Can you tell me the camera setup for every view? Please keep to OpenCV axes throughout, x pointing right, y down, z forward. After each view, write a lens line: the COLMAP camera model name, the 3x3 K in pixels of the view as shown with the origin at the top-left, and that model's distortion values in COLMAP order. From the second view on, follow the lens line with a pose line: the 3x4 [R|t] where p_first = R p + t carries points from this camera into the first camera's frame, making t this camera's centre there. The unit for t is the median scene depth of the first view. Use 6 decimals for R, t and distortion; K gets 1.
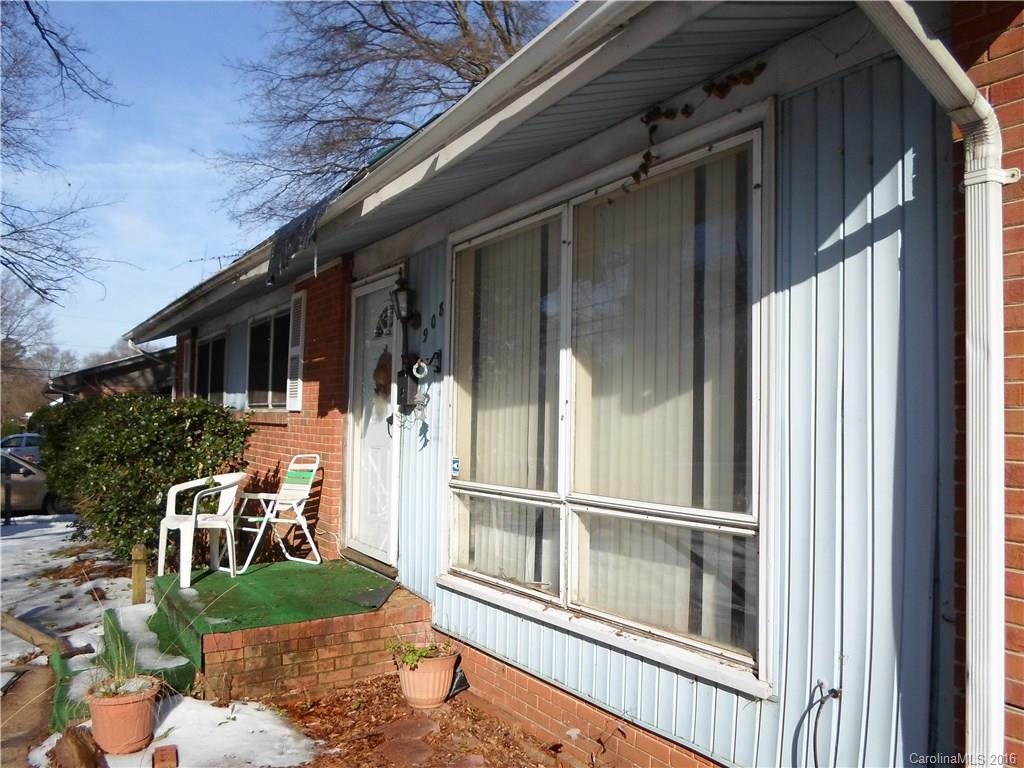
lens RADIAL K [[785.5, 0, 512.0], [0, 785.5, 384.0], [0, 0, 1]] dist [-0.040272, 0.000628]
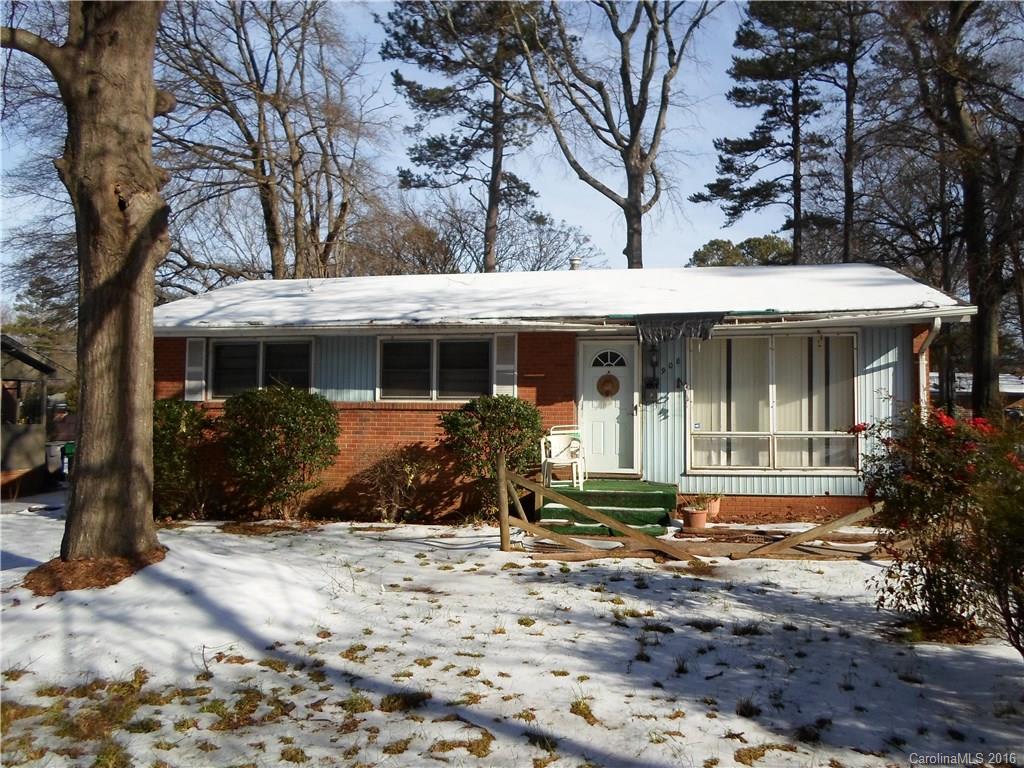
lens RADIAL K [[785.5, 0, 512.0], [0, 785.5, 384.0], [0, 0, 1]] dist [-0.040272, 0.000628]
pose [[0.718163, 0.022236, 0.695519, -2.479494], [-0.033750, 0.999426, 0.002896, -0.018439], [-0.695056, -0.025554, 0.718501, -0.423513]]
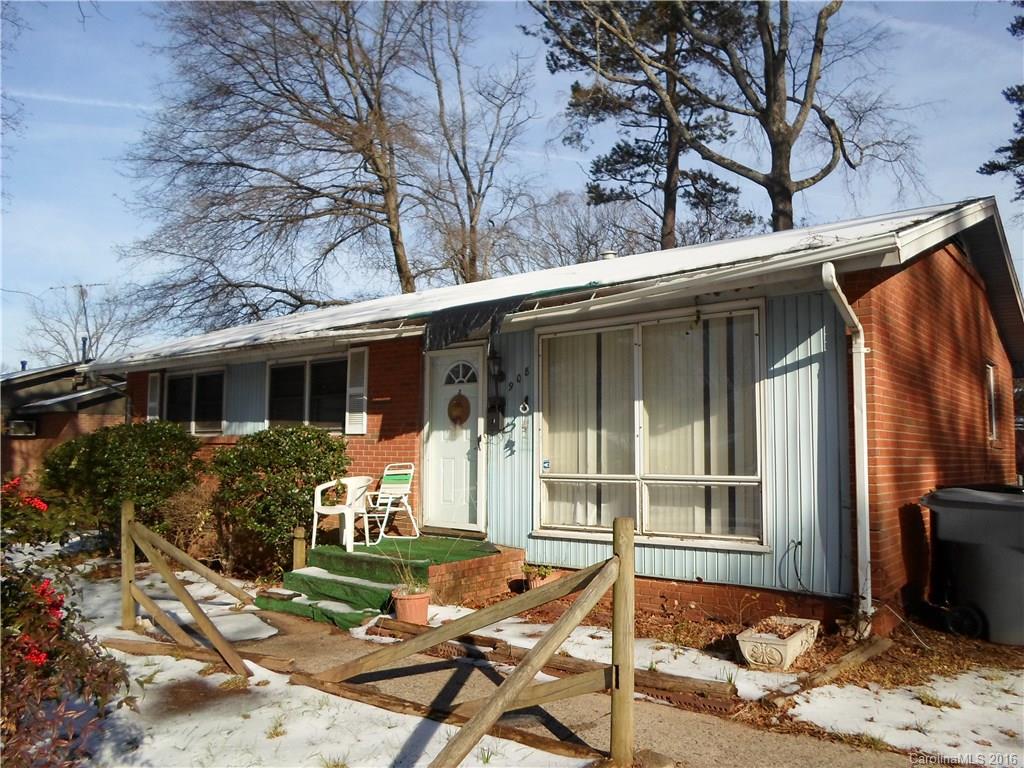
lens RADIAL K [[785.5, 0, 512.0], [0, 785.5, 384.0], [0, 0, 1]] dist [-0.040272, 0.000628]
pose [[0.953047, 0.014640, 0.302468, -0.732982], [-0.005584, 0.999510, -0.030785, -0.020821], [-0.302770, 0.027650, 0.952662, -0.673349]]
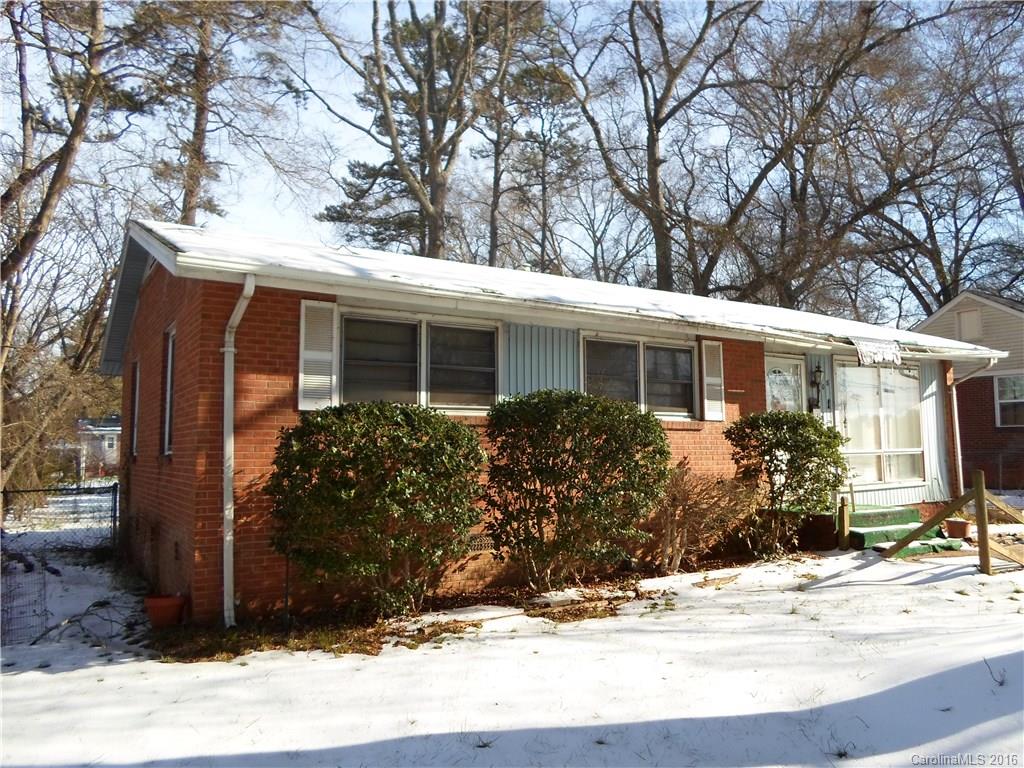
lens RADIAL K [[785.5, 0, 512.0], [0, 785.5, 384.0], [0, 0, 1]] dist [-0.040272, 0.000628]
pose [[0.009873, 0.076776, 0.996999, -3.019280], [-0.042123, 0.996195, -0.076297, 0.163171], [-0.999064, -0.041243, 0.013070, 2.316078]]
